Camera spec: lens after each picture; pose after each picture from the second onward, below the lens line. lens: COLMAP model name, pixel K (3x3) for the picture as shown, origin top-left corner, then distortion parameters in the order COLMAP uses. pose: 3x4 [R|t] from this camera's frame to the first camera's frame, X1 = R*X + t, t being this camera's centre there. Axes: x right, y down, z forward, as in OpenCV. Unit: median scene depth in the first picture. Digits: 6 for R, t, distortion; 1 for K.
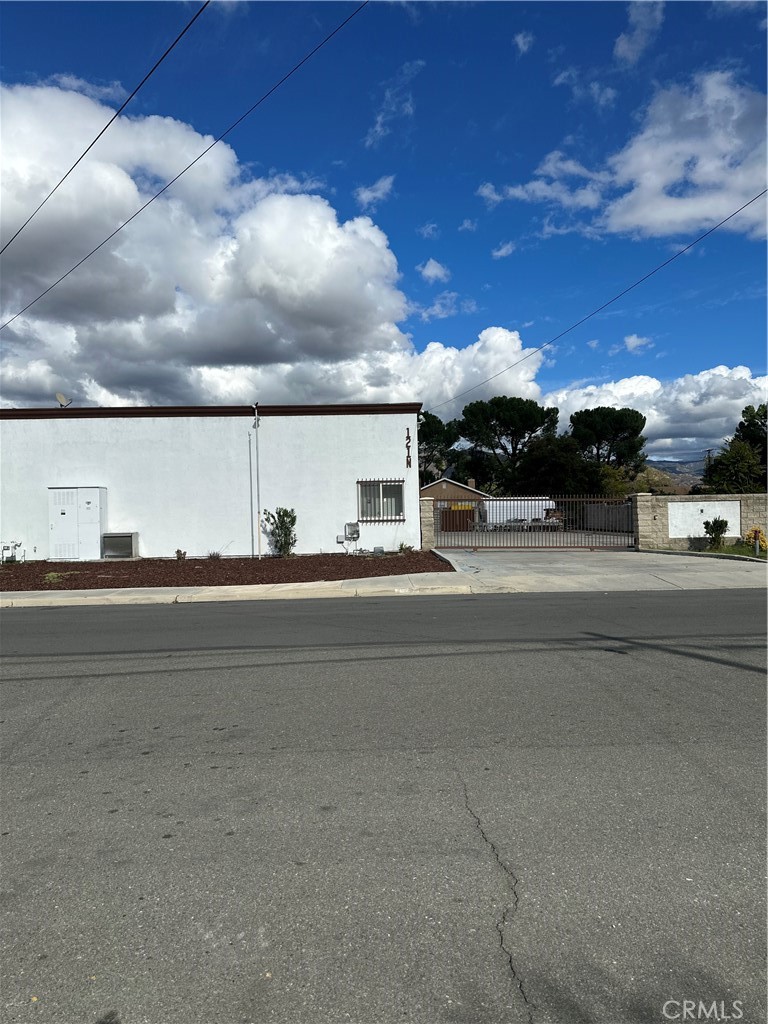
lens RADIAL K [[764.2, 0, 349.6], [0, 764.2, 510.6], [0, 0, 1]] dist [0.055306, -0.121634]
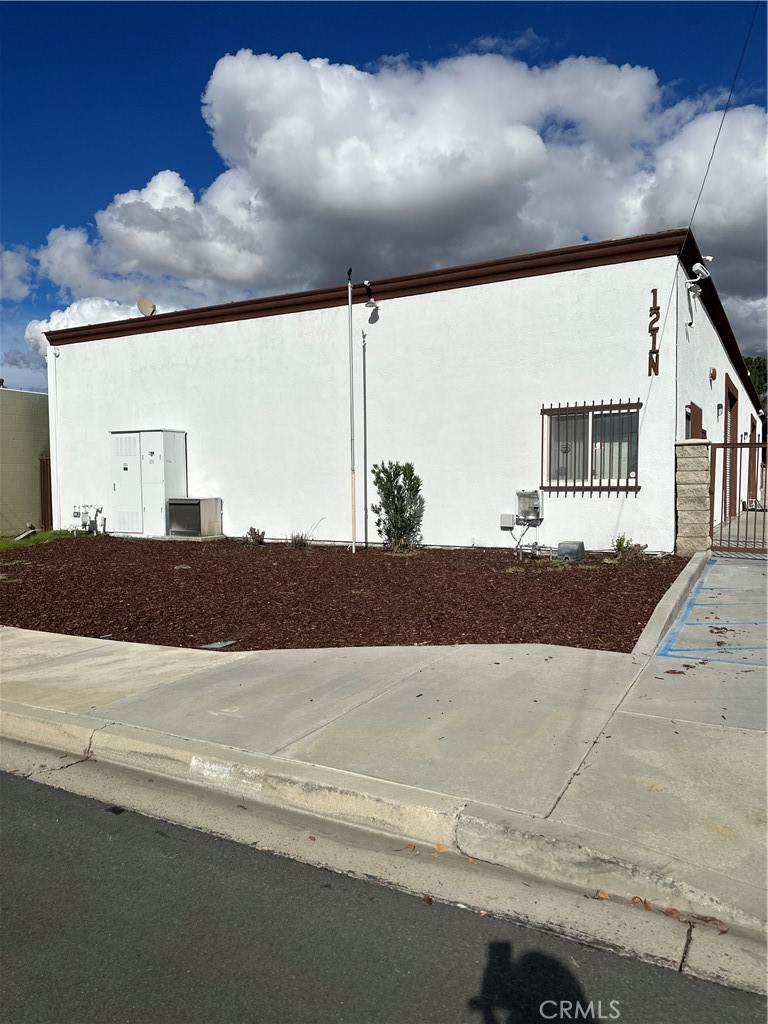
lens RADIAL K [[710.4, 0, 384.0], [0, 710.4, 512.0], [0, 0, 1]] dist [0.090094, -0.083258]
pose [[0.867407, 0.037104, -0.496215, 0.155879], [-0.006239, 0.997949, 0.063714, 0.000031], [0.497561, -0.052170, 0.865859, 0.532563]]
